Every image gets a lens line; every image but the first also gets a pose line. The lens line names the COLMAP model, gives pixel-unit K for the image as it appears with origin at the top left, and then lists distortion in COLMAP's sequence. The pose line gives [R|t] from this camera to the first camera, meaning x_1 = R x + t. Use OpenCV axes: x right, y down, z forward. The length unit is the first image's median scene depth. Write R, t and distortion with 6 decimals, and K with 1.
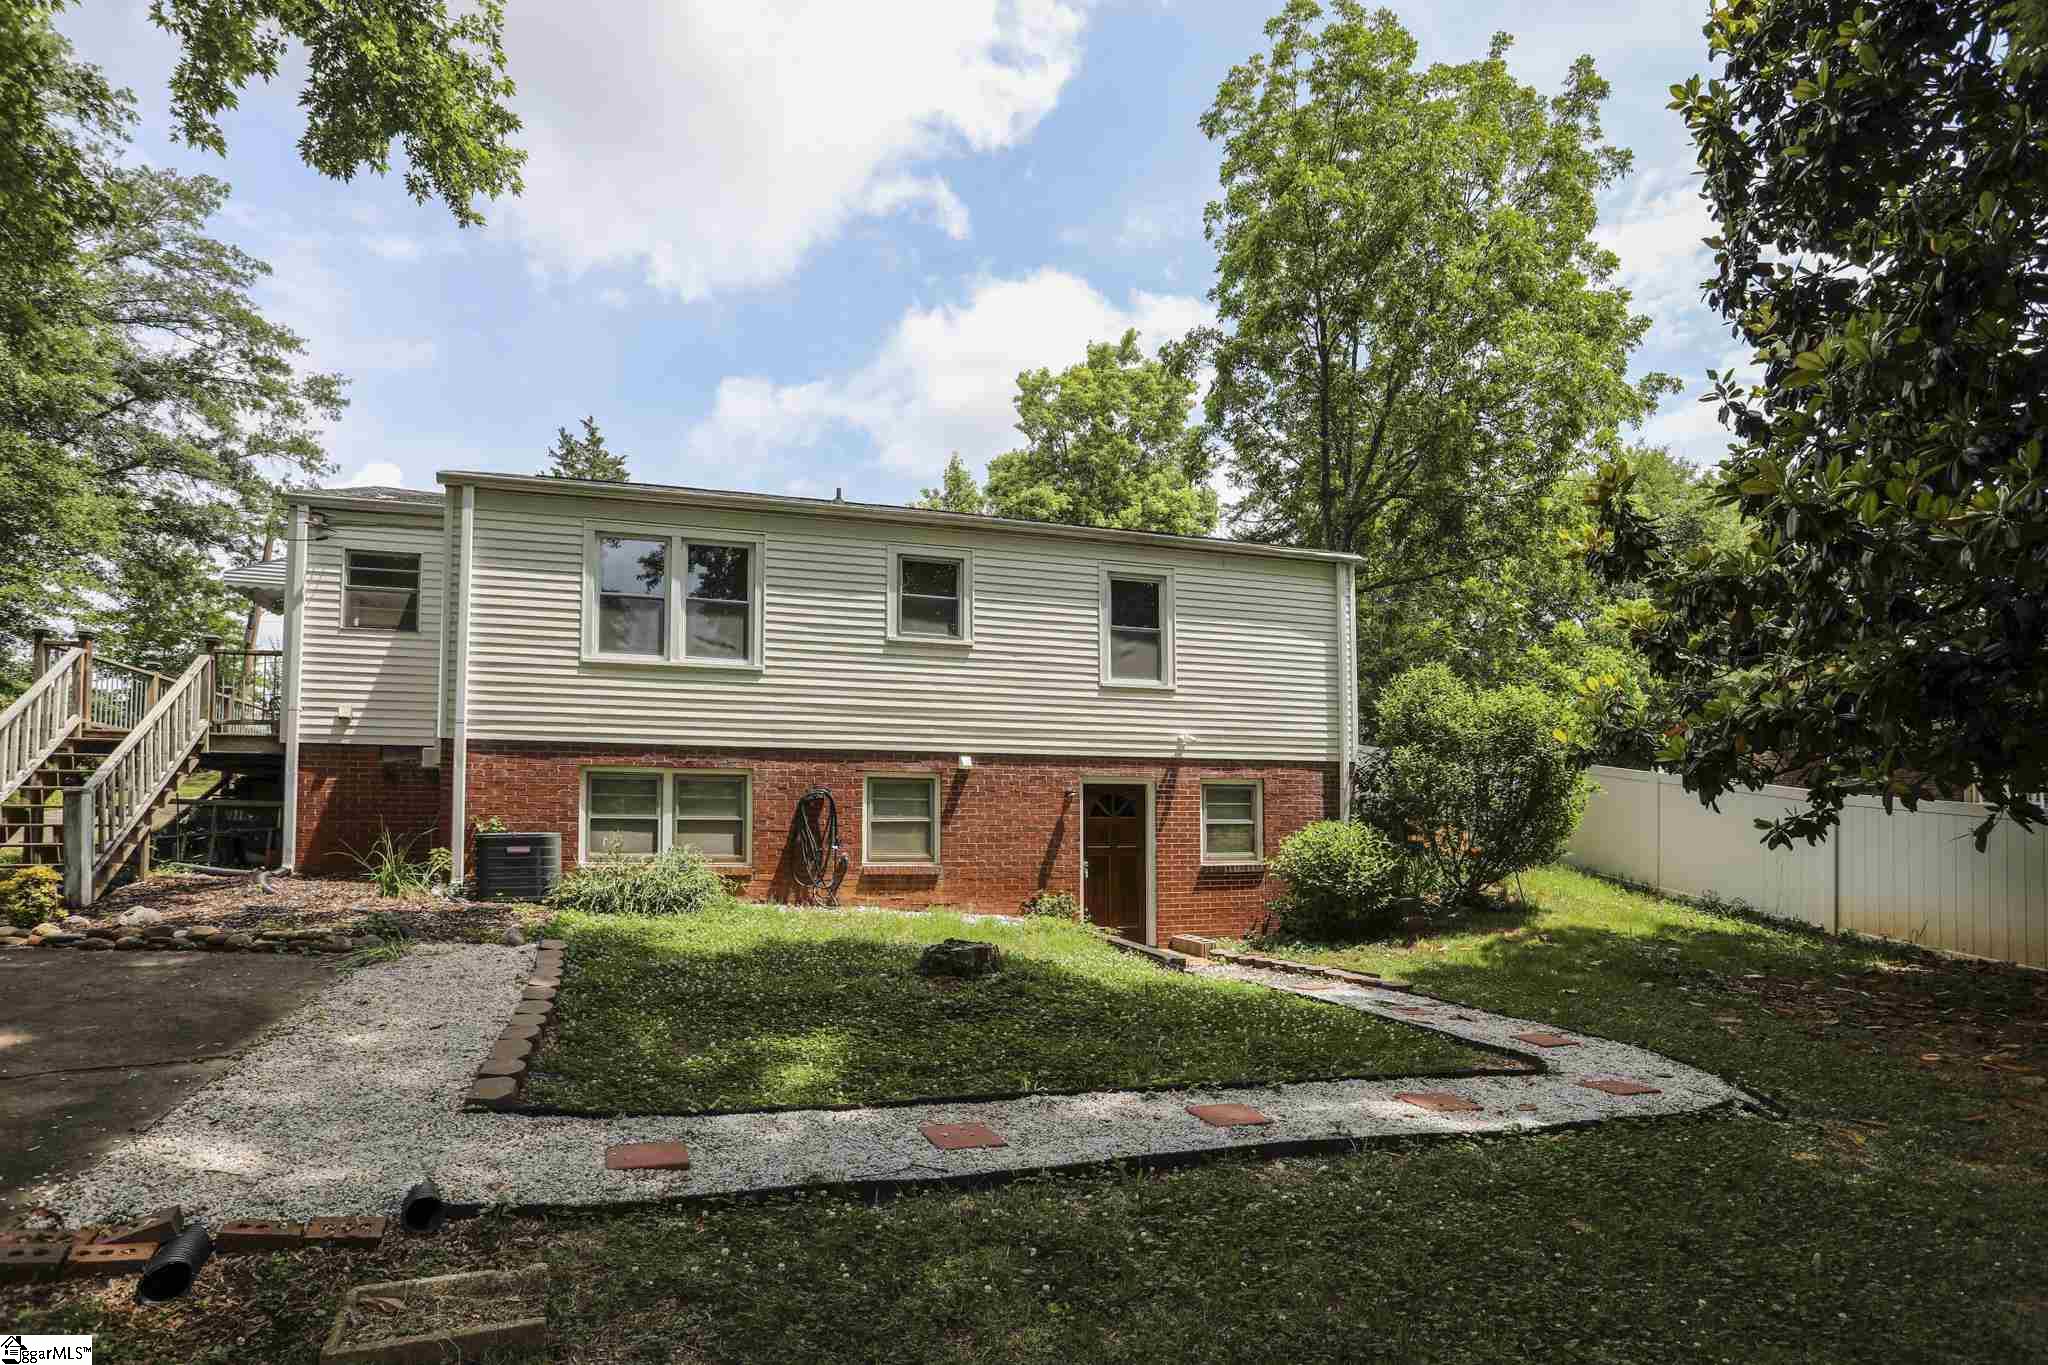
lens RADIAL K [[1043.1, 0, 916.5], [0, 1043.1, 763.3], [0, 0, 1]] dist [-0.070643, 0.000159]
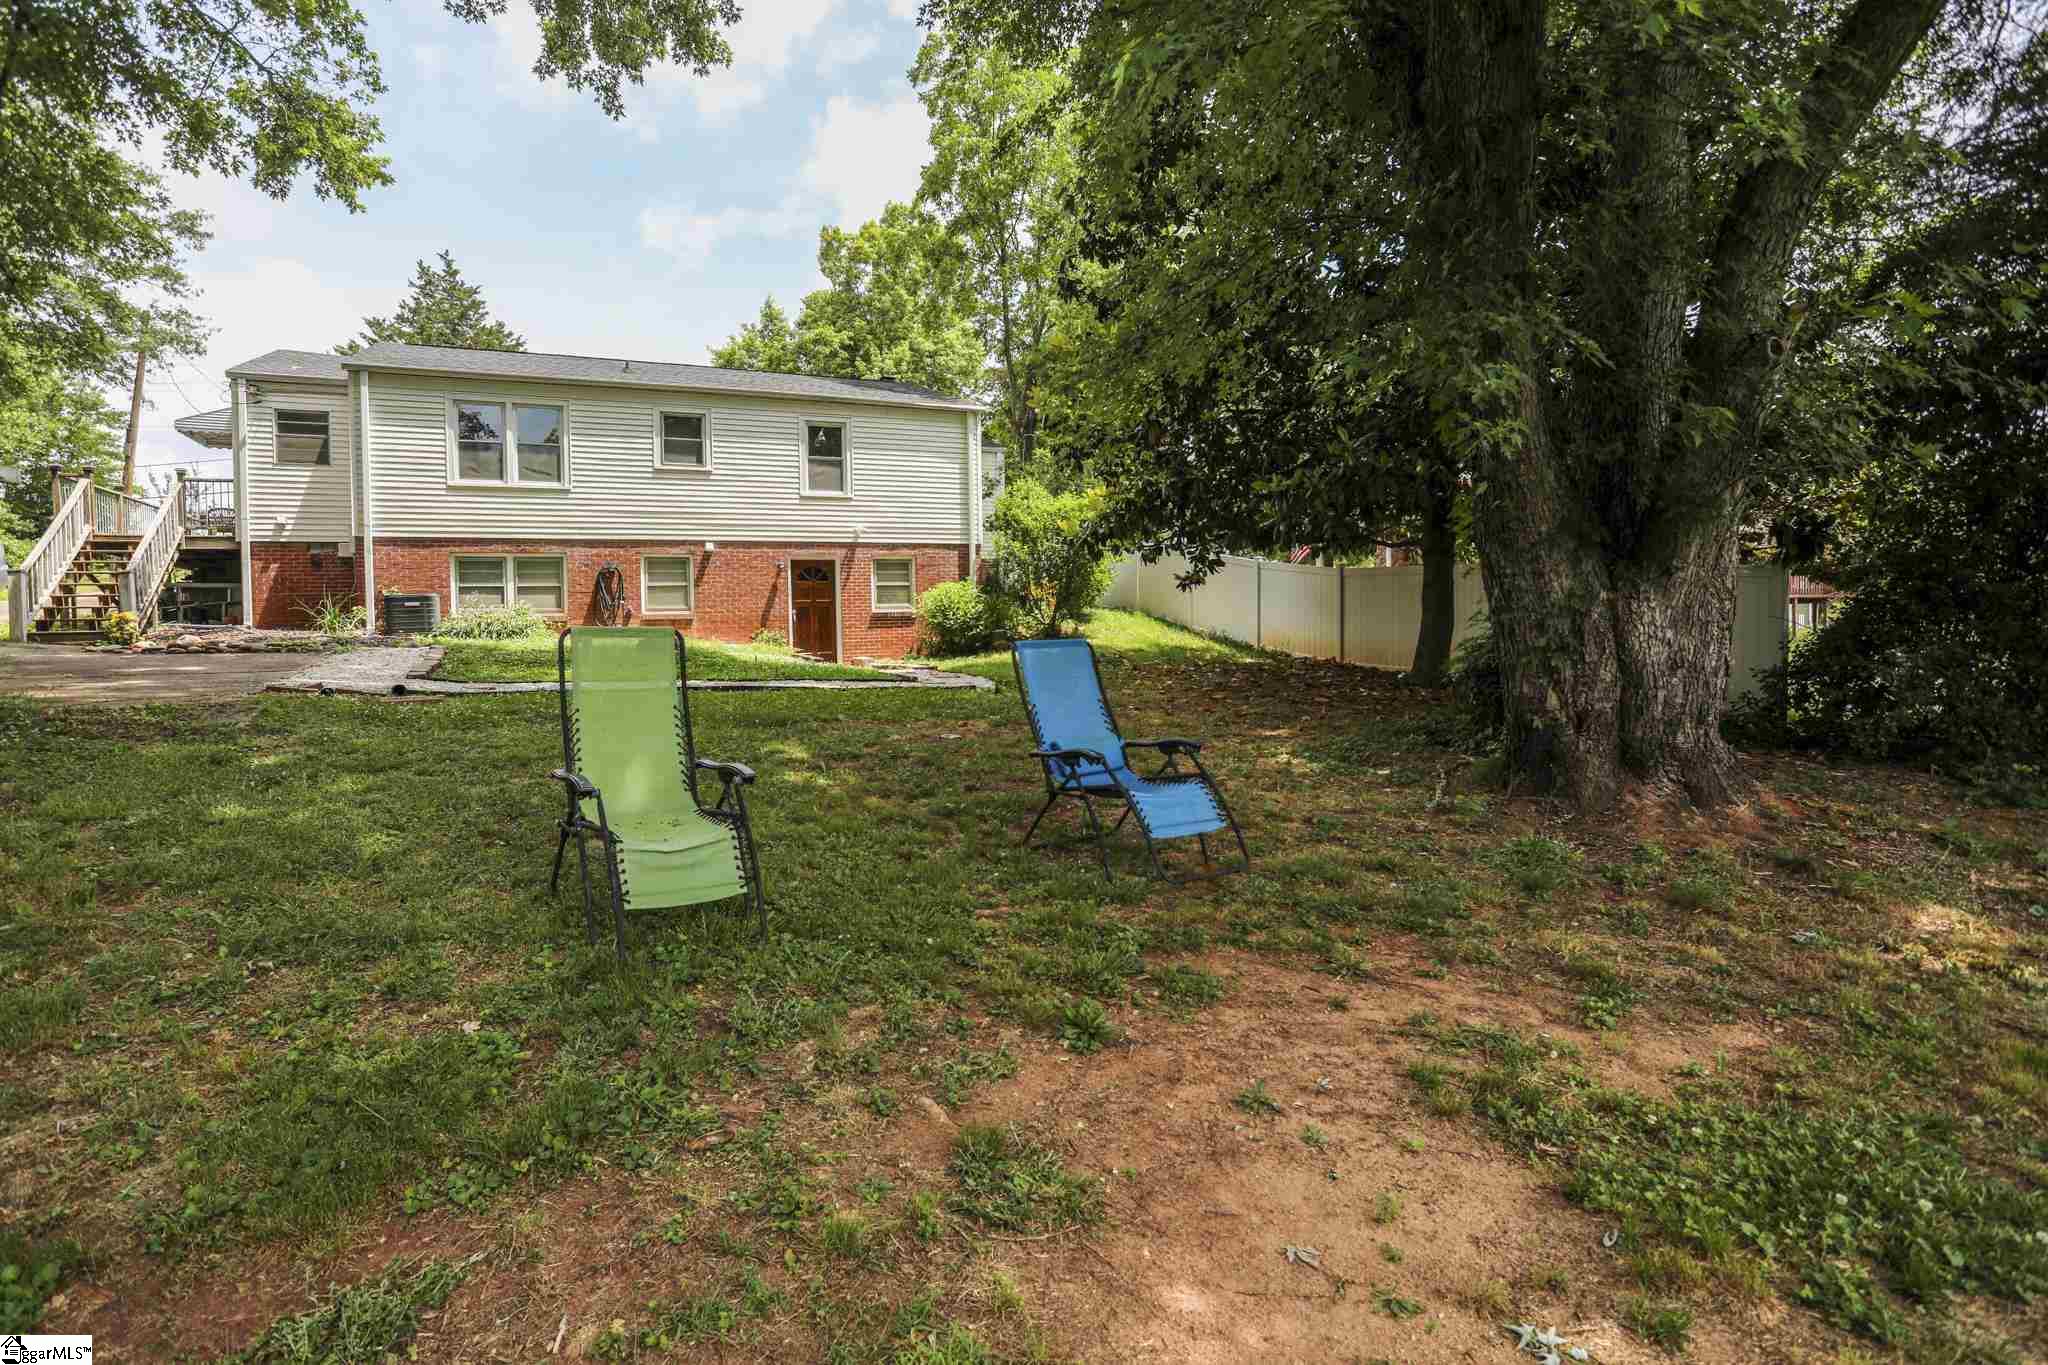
lens RADIAL K [[967.1, 0, 906.8], [0, 967.1, 625.5], [0, 0, 1]] dist [-0.031999, 0.000683]
pose [[0.991827, -0.026053, 0.124899, 0.162894], [0.017265, 0.997331, 0.070939, 0.019758], [-0.126414, -0.068203, 0.989630, -0.491324]]
